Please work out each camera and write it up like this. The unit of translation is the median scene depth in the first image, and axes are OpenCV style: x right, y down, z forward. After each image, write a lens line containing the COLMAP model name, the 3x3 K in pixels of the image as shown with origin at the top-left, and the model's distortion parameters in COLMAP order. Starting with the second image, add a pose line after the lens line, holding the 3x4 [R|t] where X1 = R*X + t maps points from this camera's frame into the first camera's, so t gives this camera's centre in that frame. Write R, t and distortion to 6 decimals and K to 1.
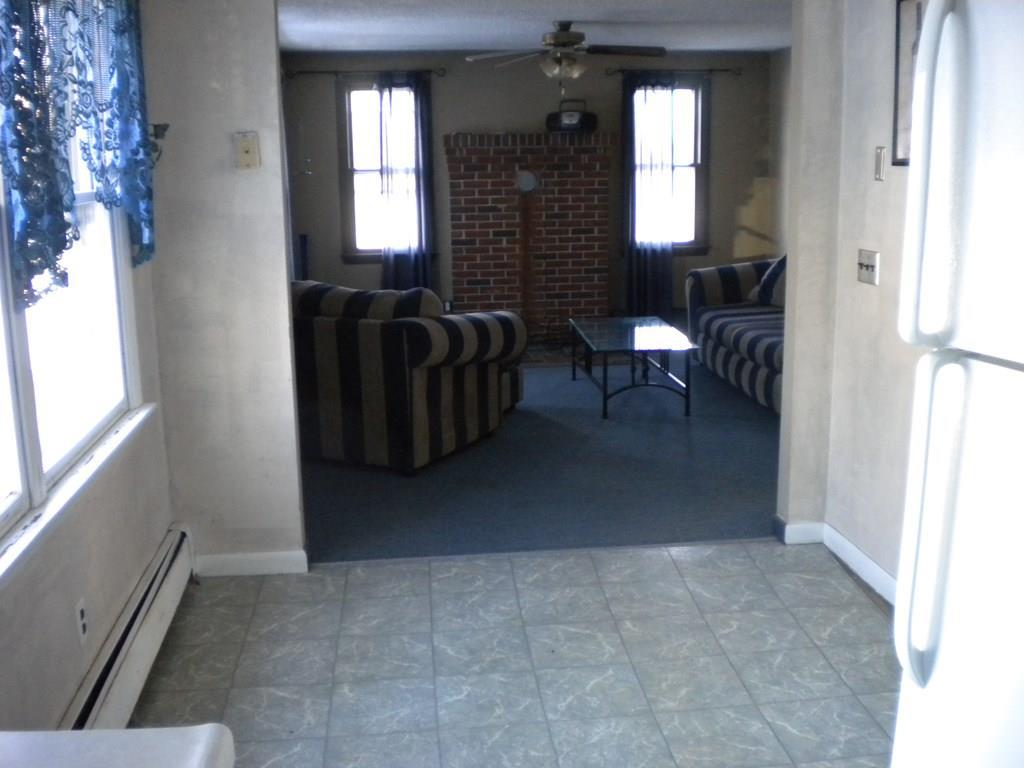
lens RADIAL K [[1057.5, 0, 512.1], [0, 1057.5, 384.1], [0, 0, 1]] dist [-0.109138, 0.000000]
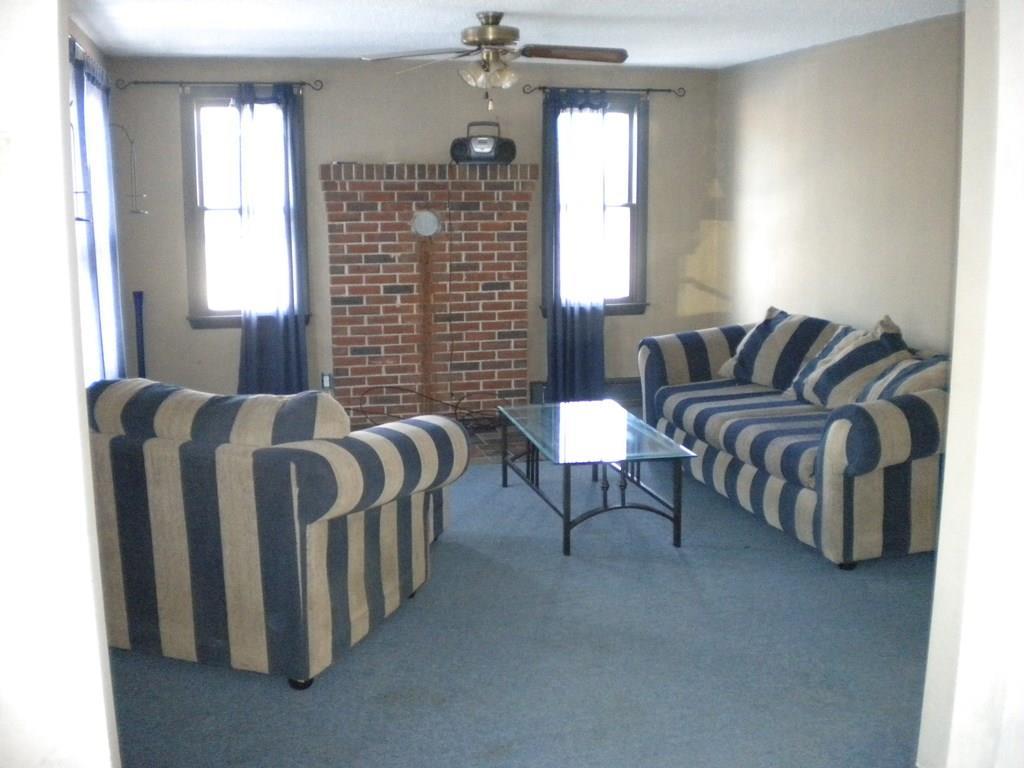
lens RADIAL K [[1057.5, 0, 511.1], [0, 1057.5, 383.6], [0, 0, 1]] dist [-0.109138, 0.000000]
pose [[0.990470, -0.013520, 0.137063, -0.033916], [0.018569, 0.999193, -0.035626, -0.043111], [-0.136470, 0.037832, 0.989922, 0.210805]]
